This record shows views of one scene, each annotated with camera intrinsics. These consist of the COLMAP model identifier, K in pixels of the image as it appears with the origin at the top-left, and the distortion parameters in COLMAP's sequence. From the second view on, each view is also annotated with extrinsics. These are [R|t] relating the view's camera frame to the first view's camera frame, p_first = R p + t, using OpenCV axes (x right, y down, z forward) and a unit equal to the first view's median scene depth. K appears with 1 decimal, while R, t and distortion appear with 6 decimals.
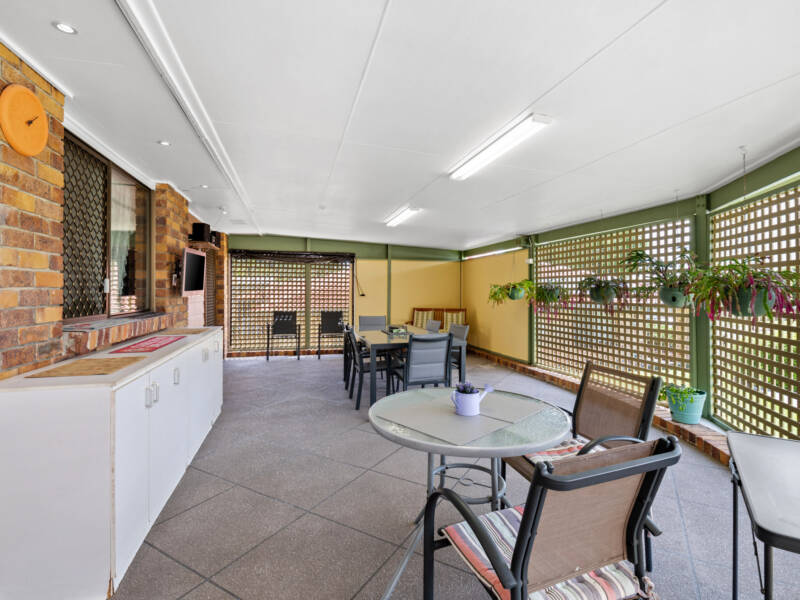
lens RADIAL K [[388.1, 0, 406.0], [0, 388.1, 293.4], [0, 0, 1]] dist [-0.011502, -0.001206]
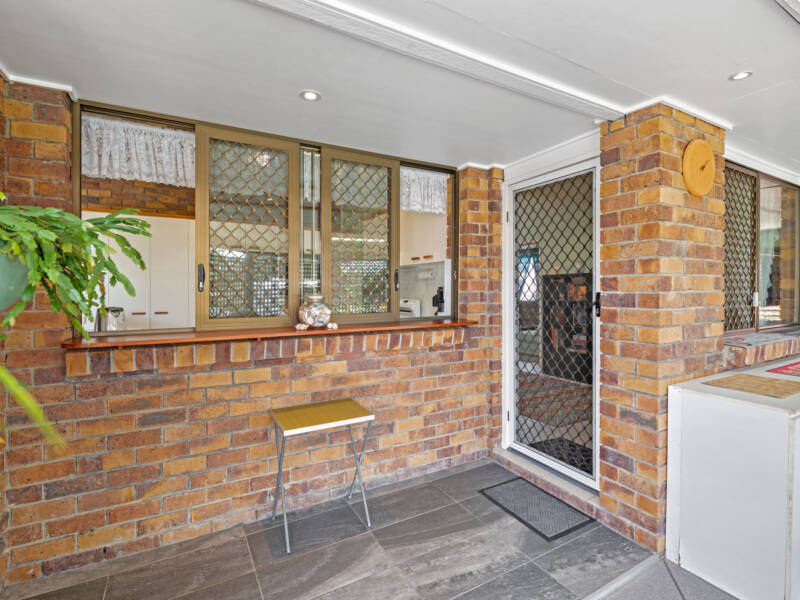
lens RADIAL K [[388.1, 0, 403.2], [0, 388.1, 294.7], [0, 0, 1]] dist [-0.011502, -0.001206]
pose [[0.219720, 0.010229, -0.975509, -0.017332], [-0.005670, 0.999942, 0.009208, -0.049556], [0.975546, 0.003508, 0.219765, -0.141585]]
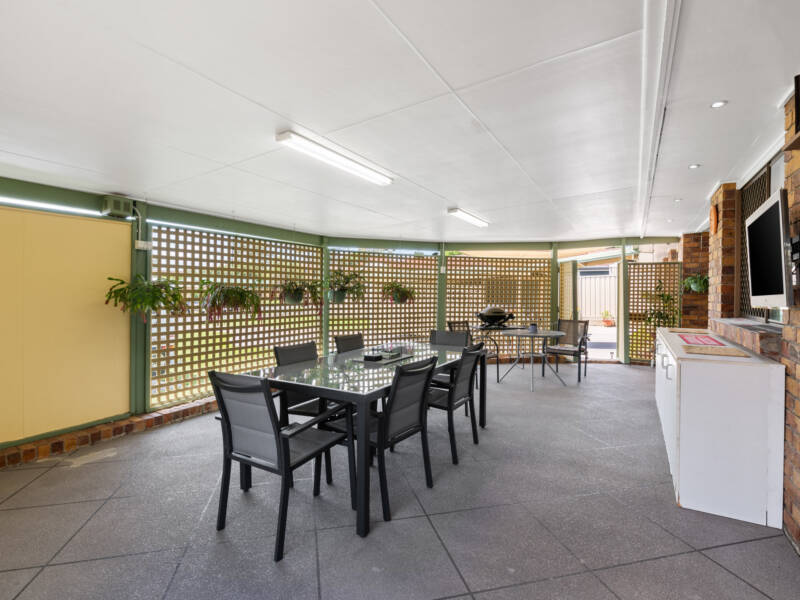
lens RADIAL K [[388.1, 0, 404.2], [0, 388.1, 295.1], [0, 0, 1]] dist [-0.011502, -0.001206]
pose [[-0.676208, -0.006428, 0.736683, -1.330009], [0.000800, 0.999955, 0.009460, -0.029254], [-0.736710, 0.006986, -0.676172, 3.588952]]
